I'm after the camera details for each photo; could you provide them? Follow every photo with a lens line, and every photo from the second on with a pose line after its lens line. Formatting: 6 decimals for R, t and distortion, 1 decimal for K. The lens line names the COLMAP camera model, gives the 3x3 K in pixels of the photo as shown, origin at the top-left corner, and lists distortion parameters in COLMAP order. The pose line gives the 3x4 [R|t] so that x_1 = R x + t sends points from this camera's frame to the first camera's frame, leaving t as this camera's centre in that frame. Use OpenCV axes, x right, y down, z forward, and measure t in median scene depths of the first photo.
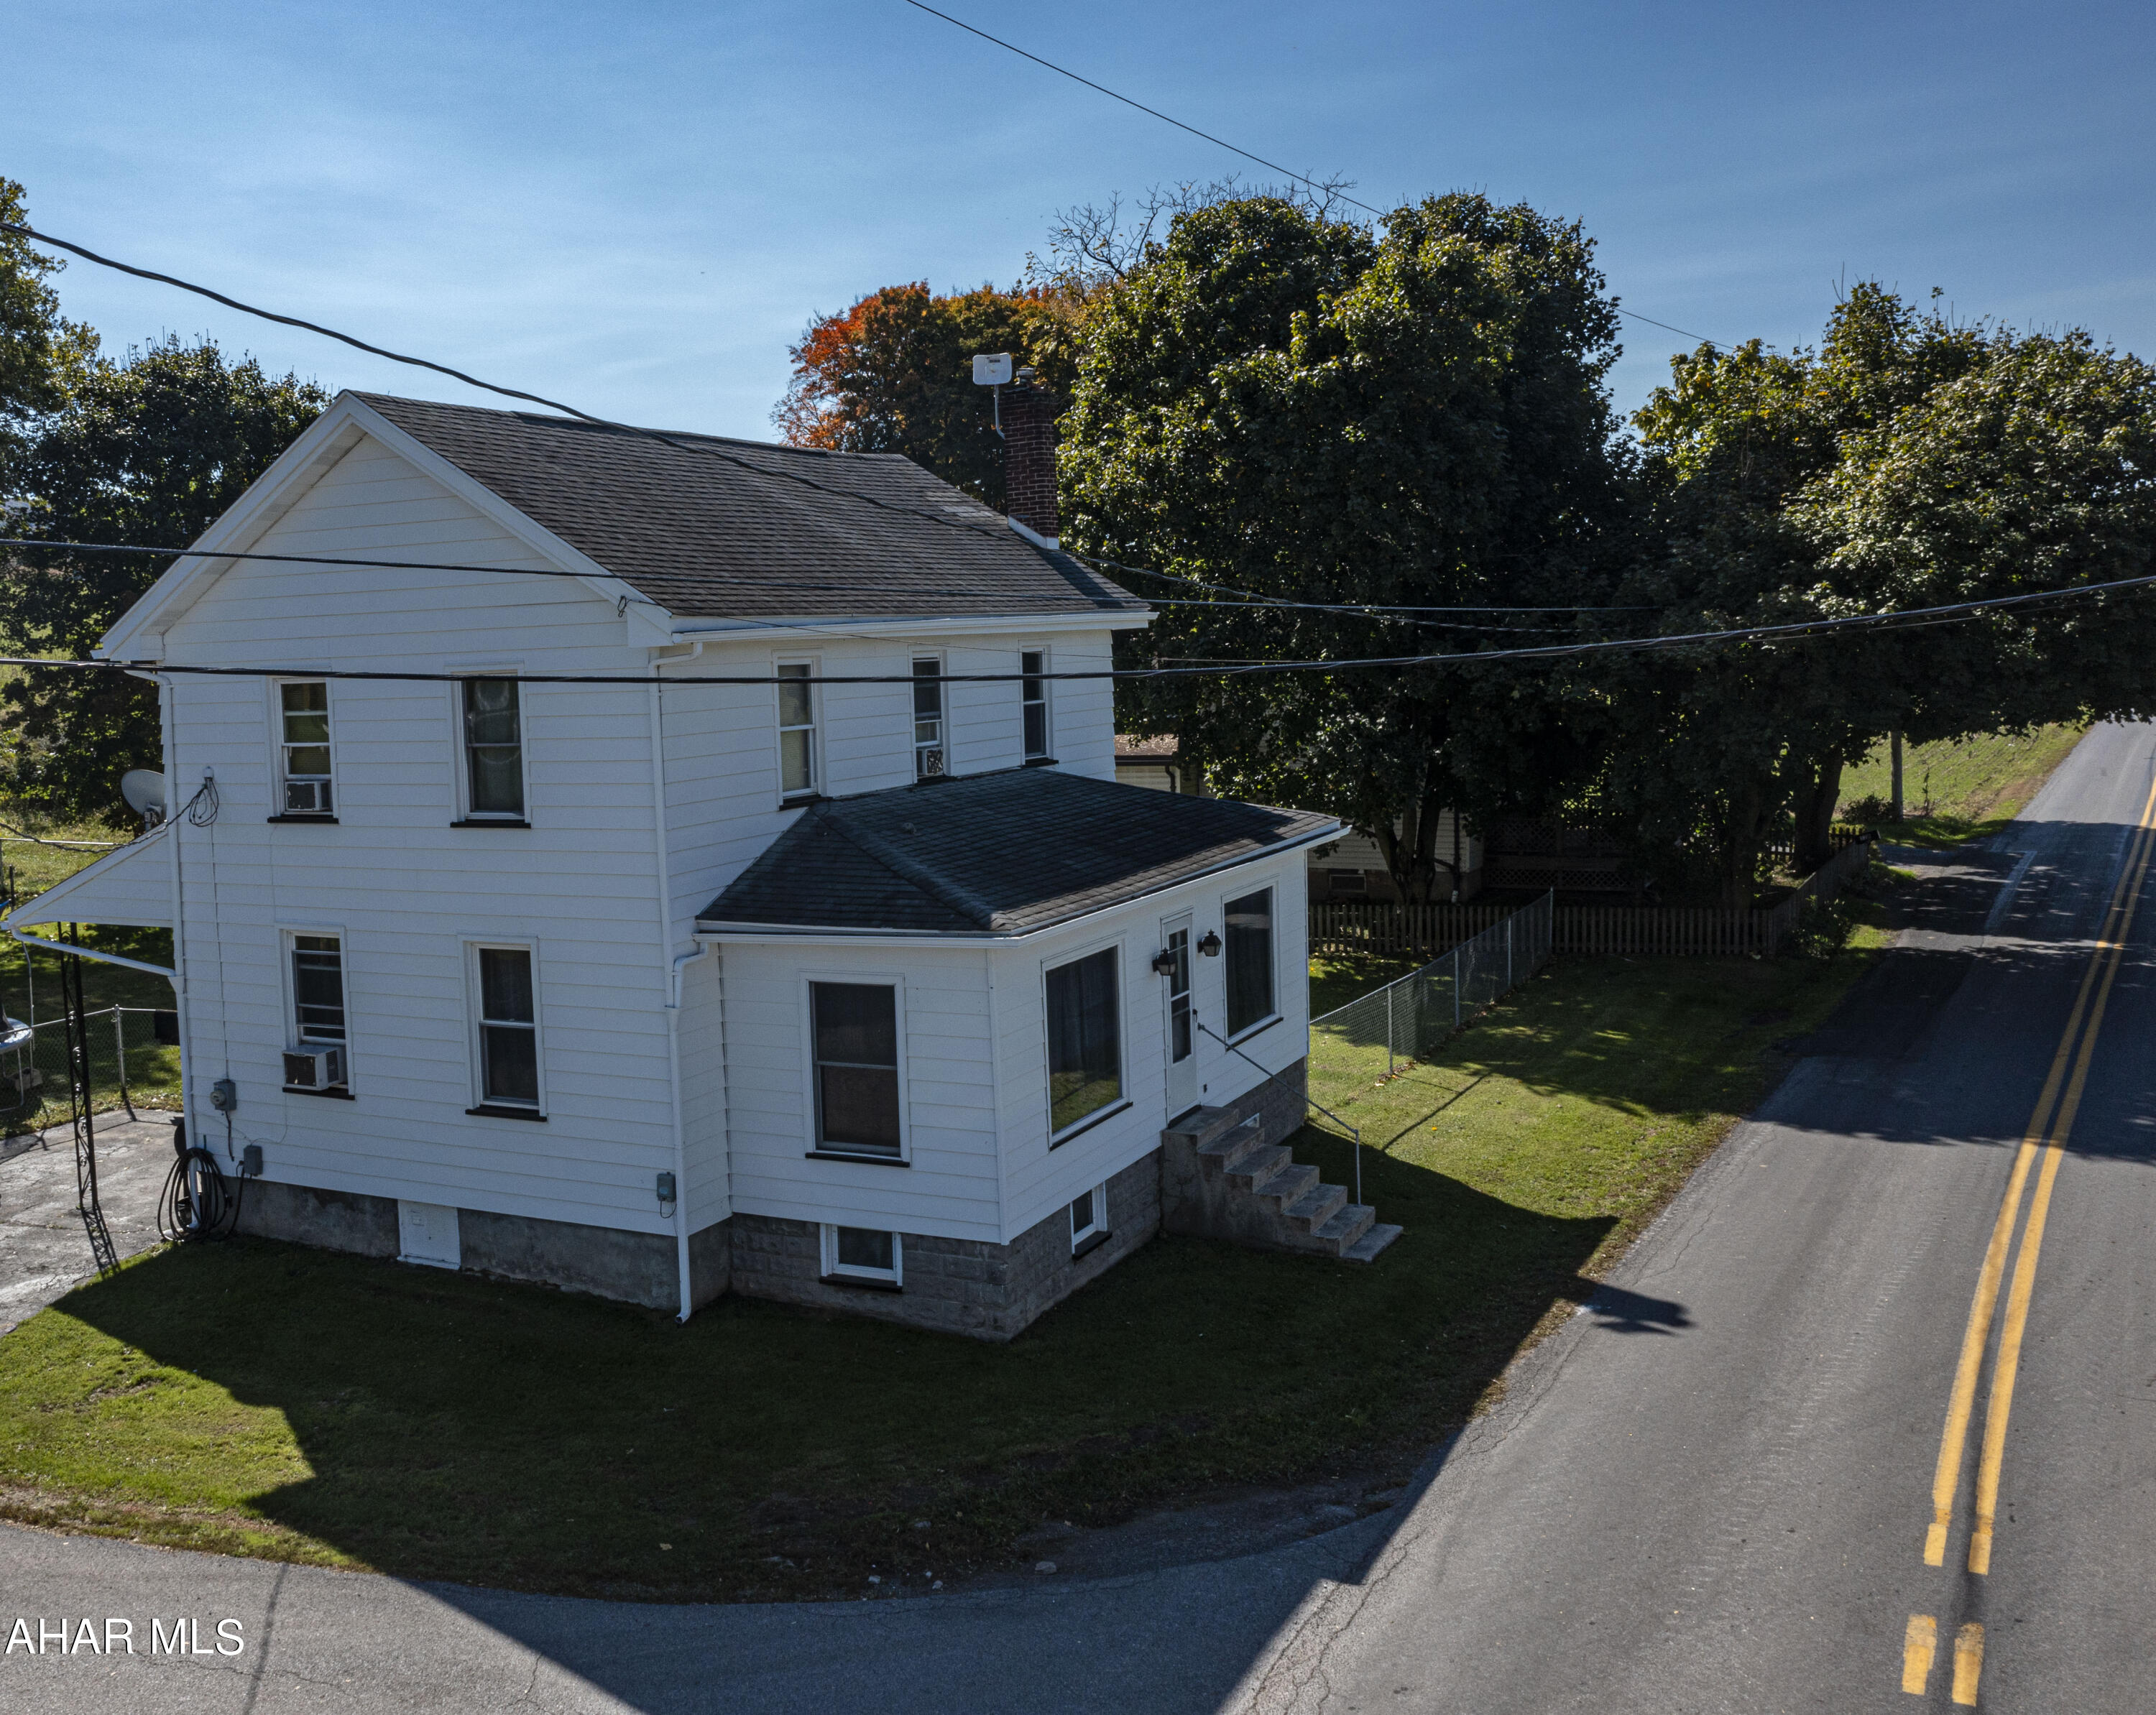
lens RADIAL K [[1970.8, 0, 1039.8], [0, 1970.8, 863.1], [0, 0, 1]] dist [-0.007947, -0.001808]
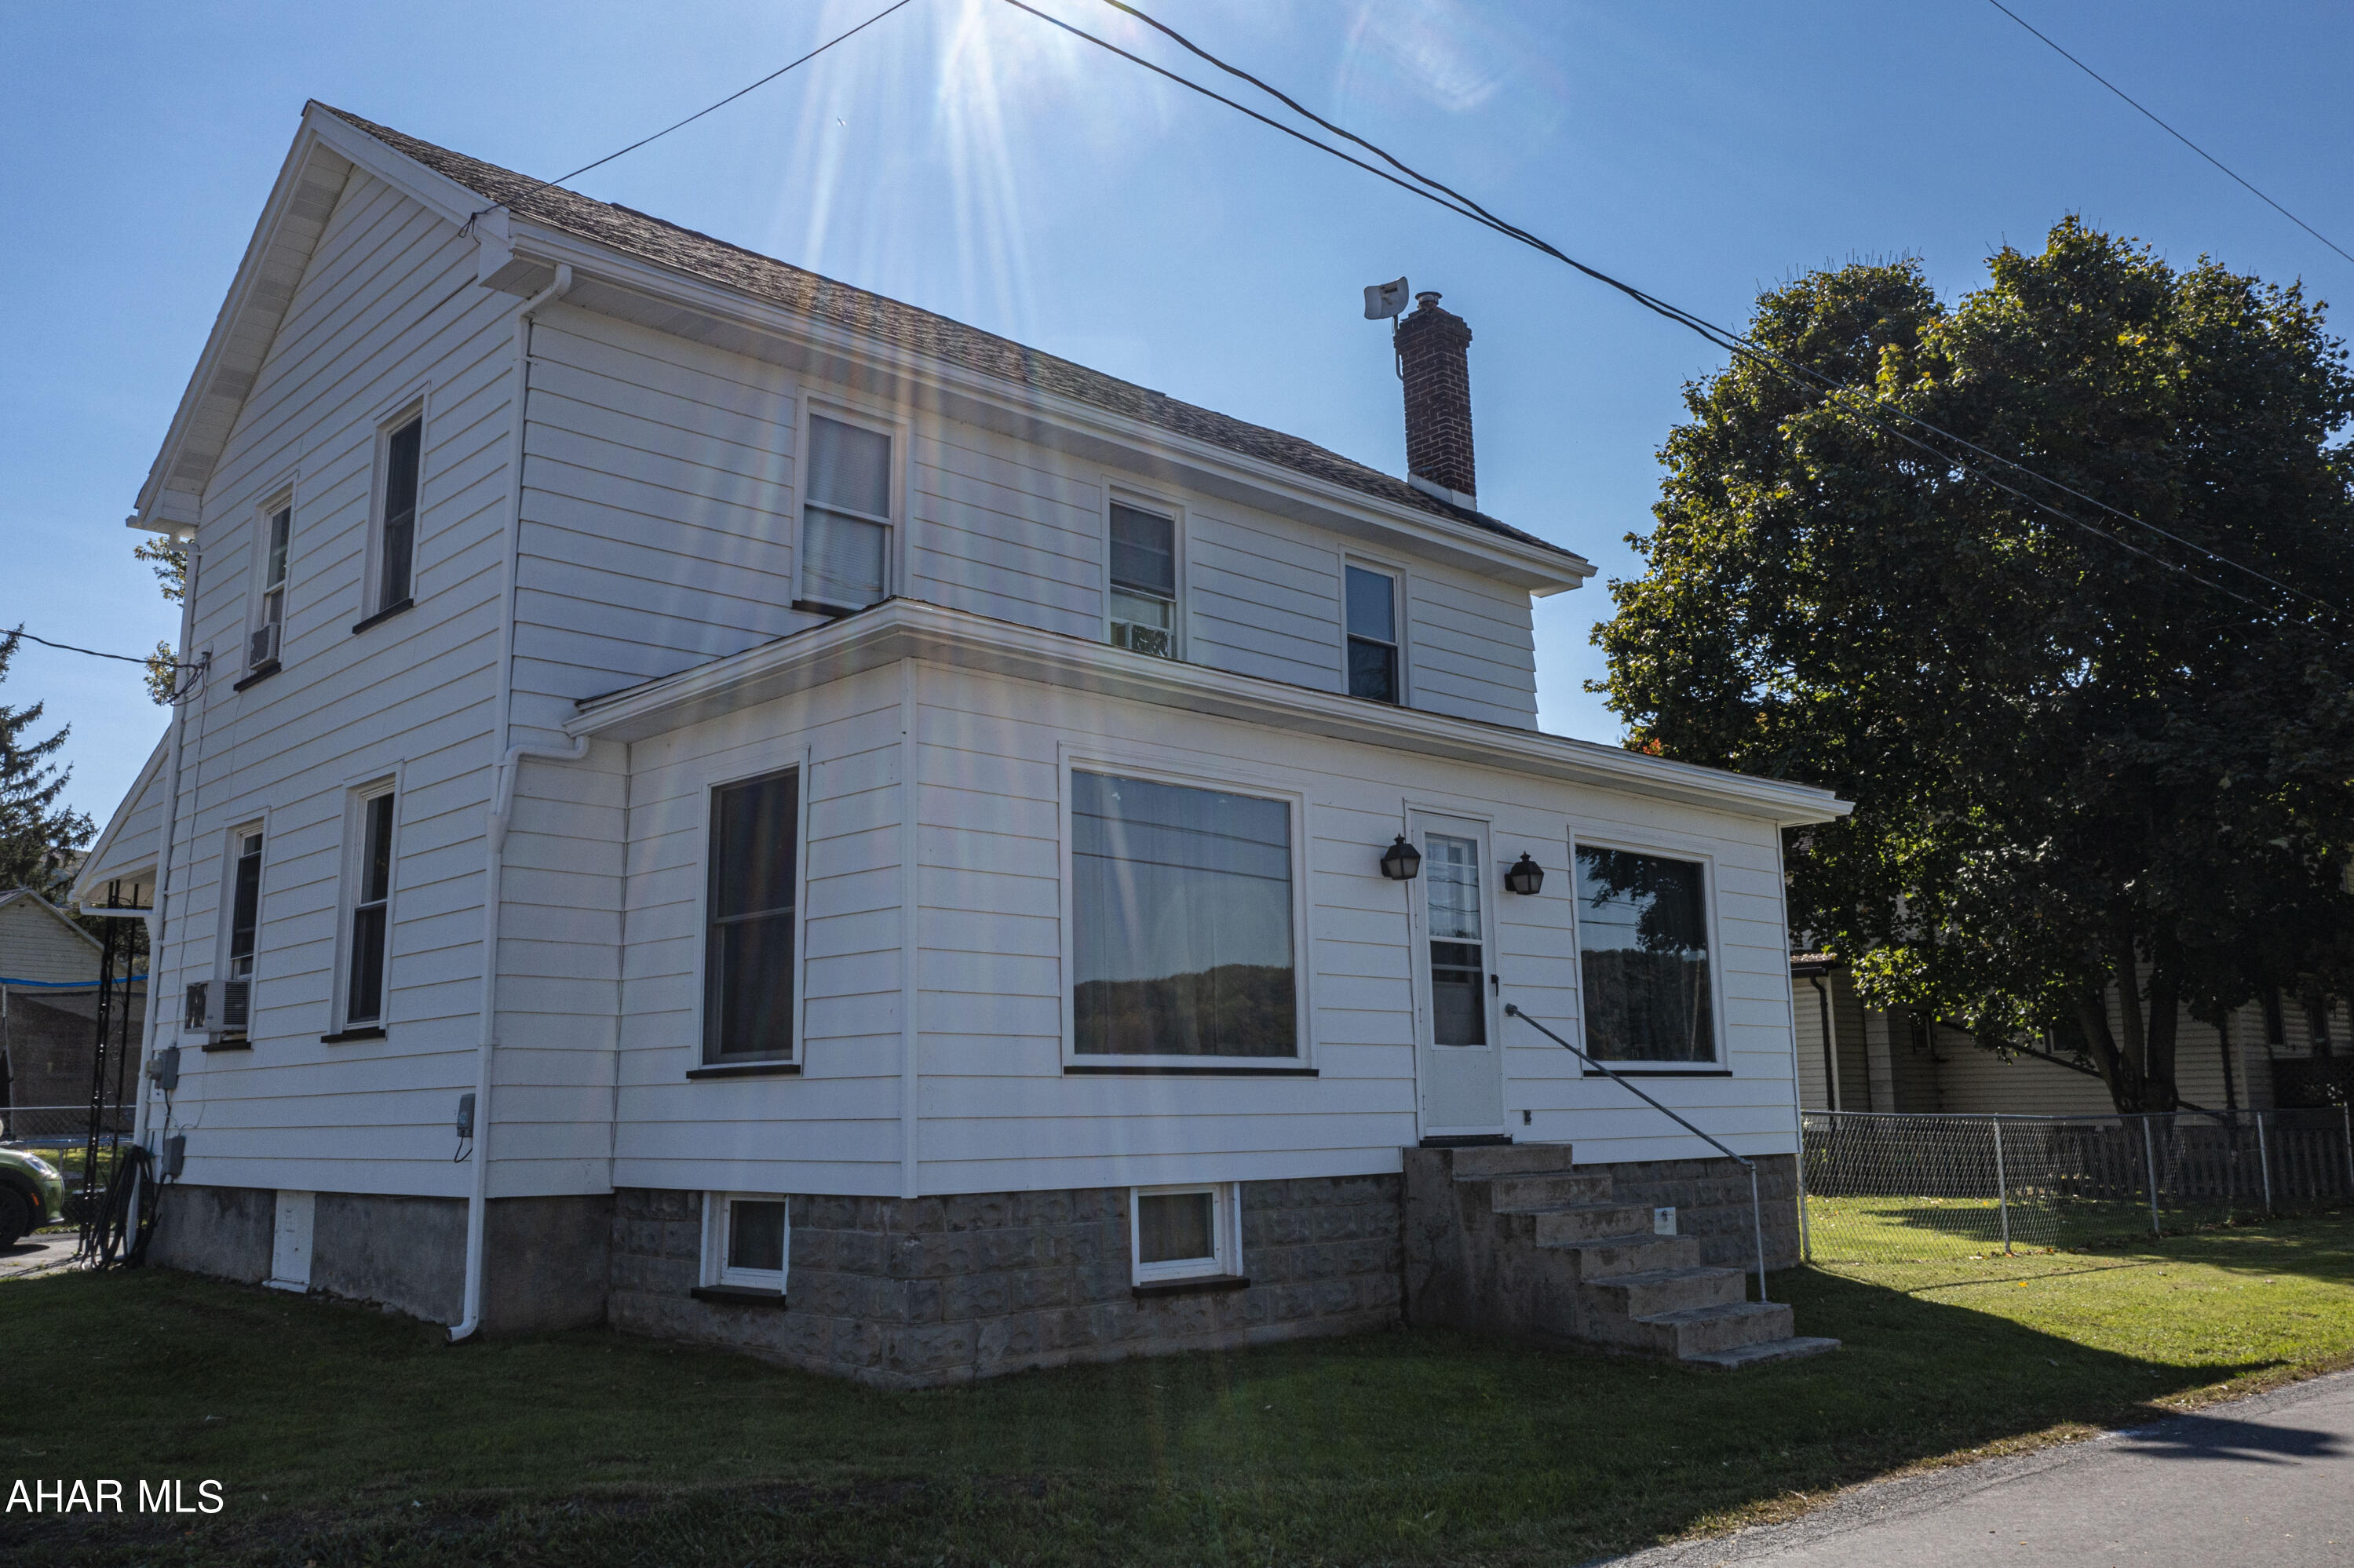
lens RADIAL K [[1896.1, 0, 1269.8], [0, 1896.1, 779.0], [0, 0, 1]] dist [-0.004829, -0.002965]
pose [[0.950661, -0.045604, -0.306861, 0.217211], [-0.037915, 0.964643, -0.260820, 0.190472], [0.307906, 0.259586, 0.915319, 0.459644]]
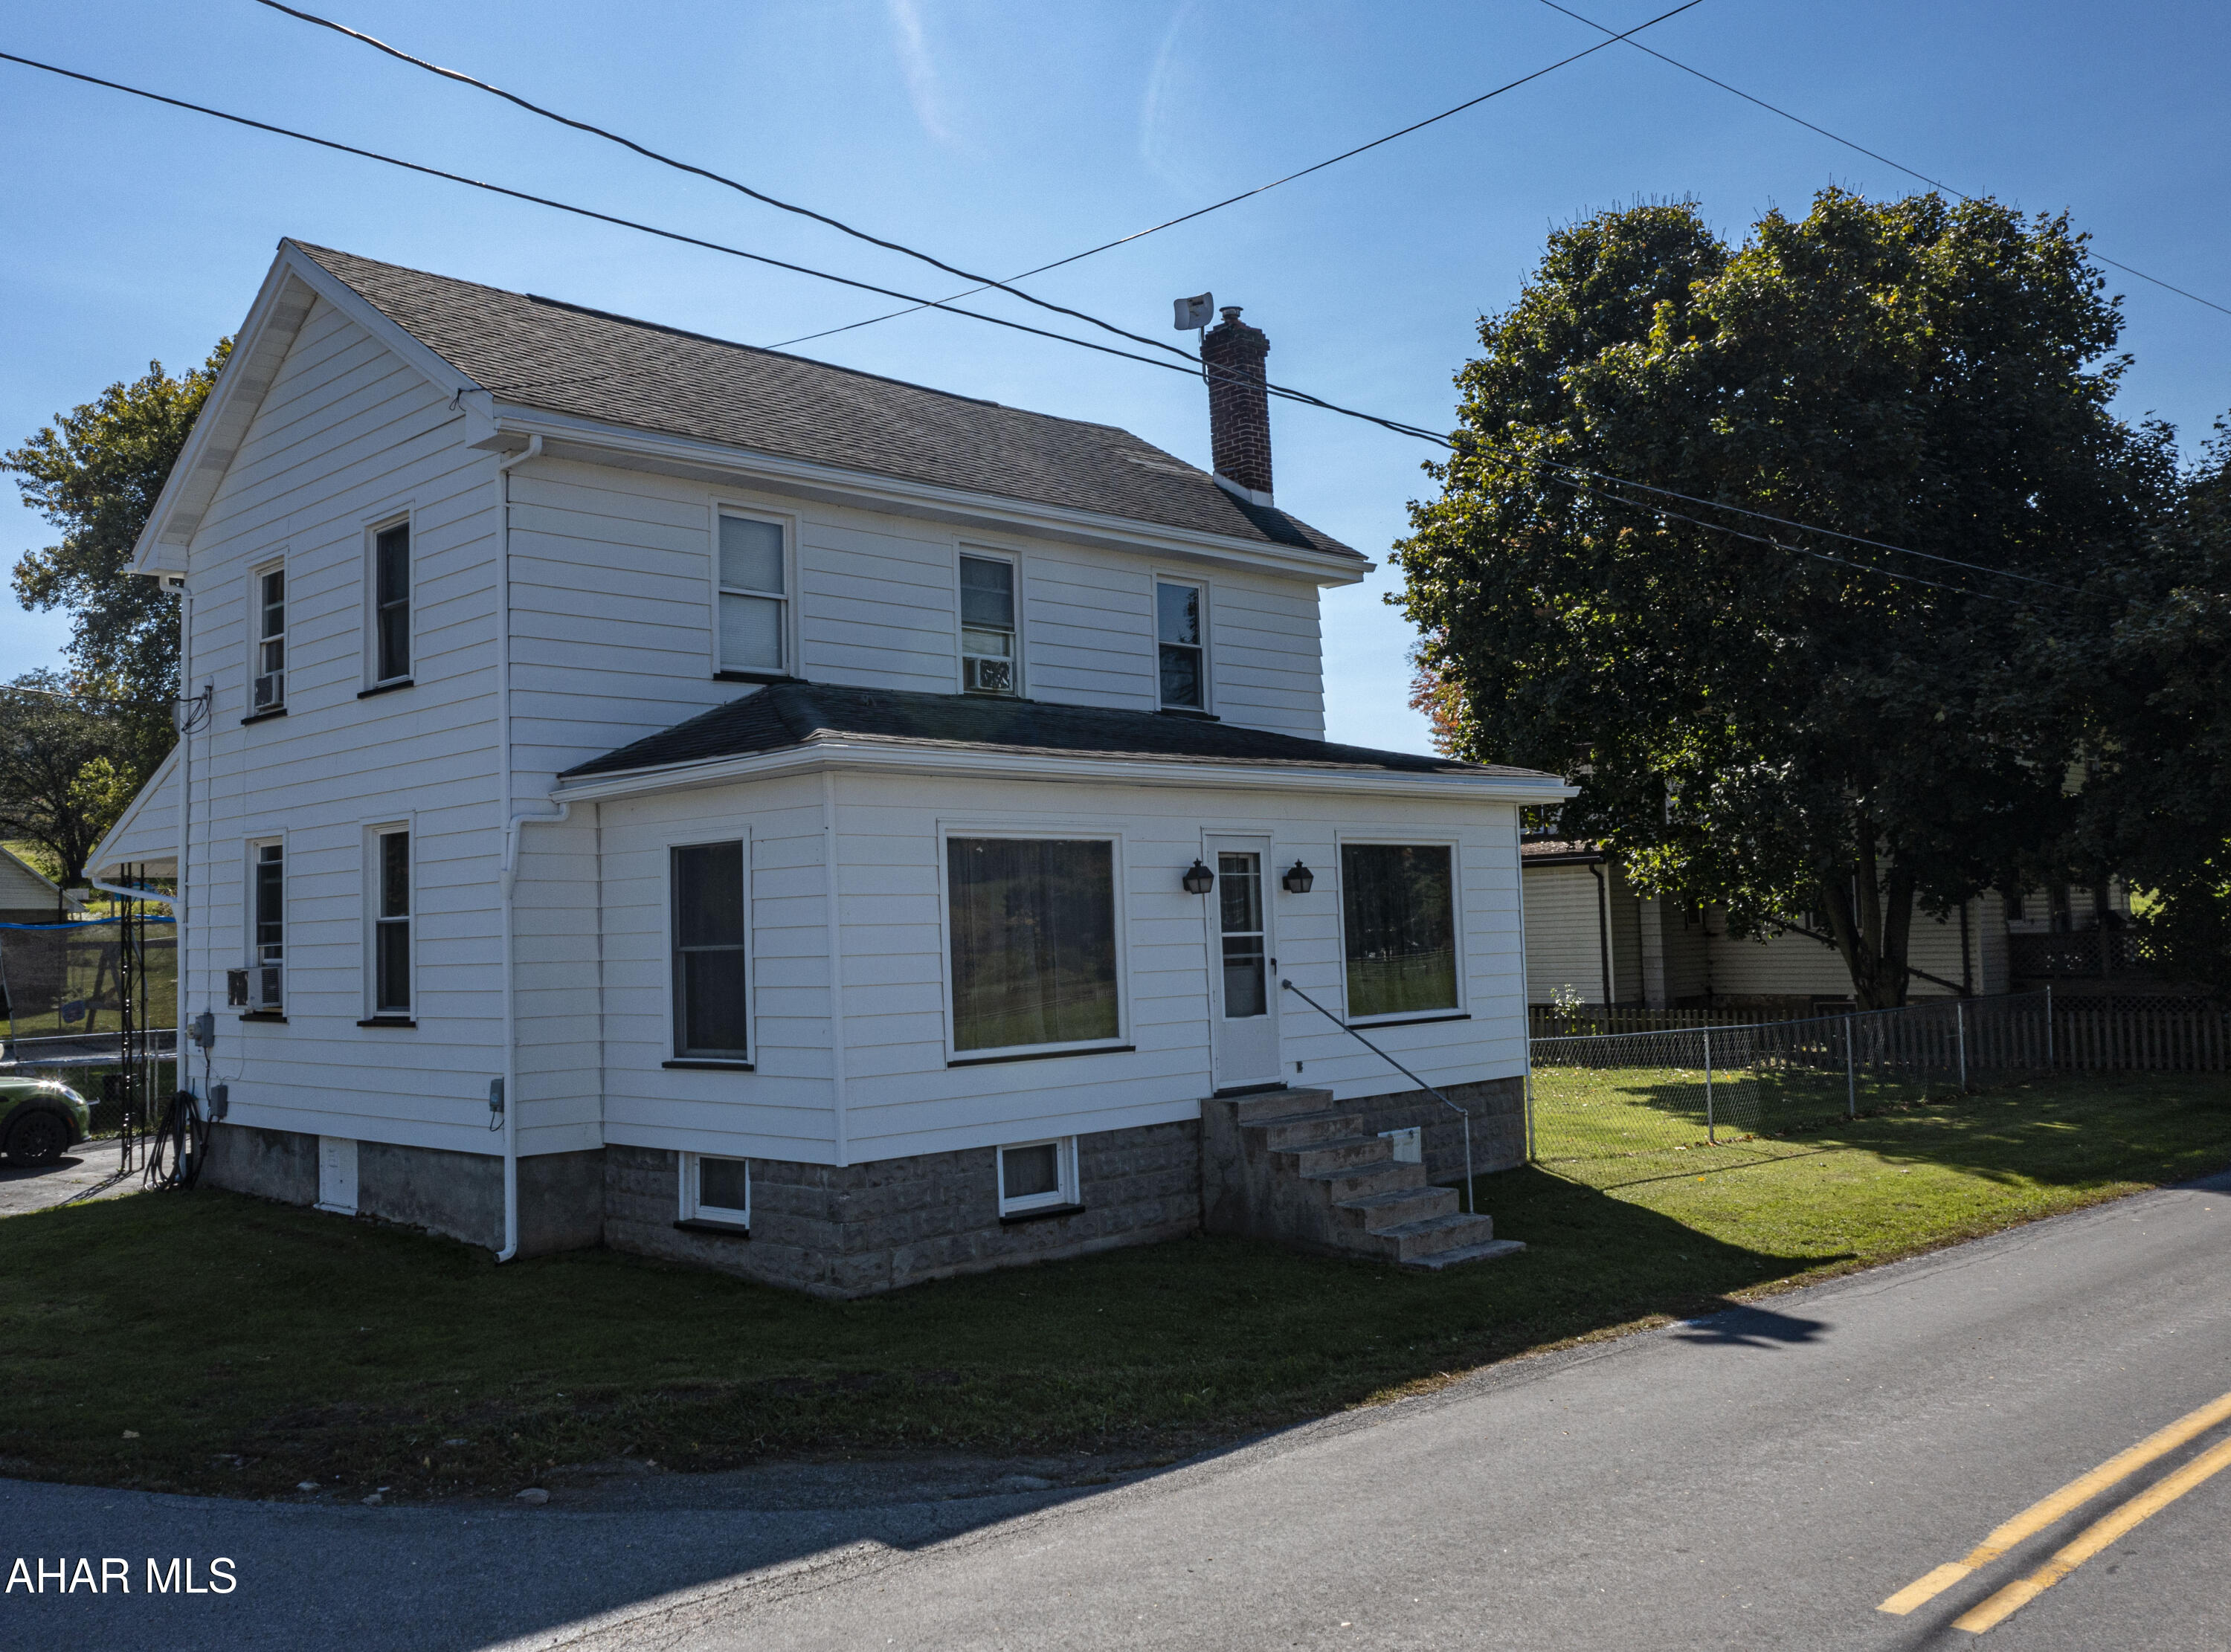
lens RADIAL K [[1943.7, 0, 1115.5], [0, 1943.7, 826.0], [0, 0, 1]] dist [0.000628, -0.005876]
pose [[0.954049, -0.018601, -0.299071, 0.277397], [-0.026360, 0.988992, -0.145600, 0.150554], [0.298488, 0.146793, 0.943057, 0.264880]]
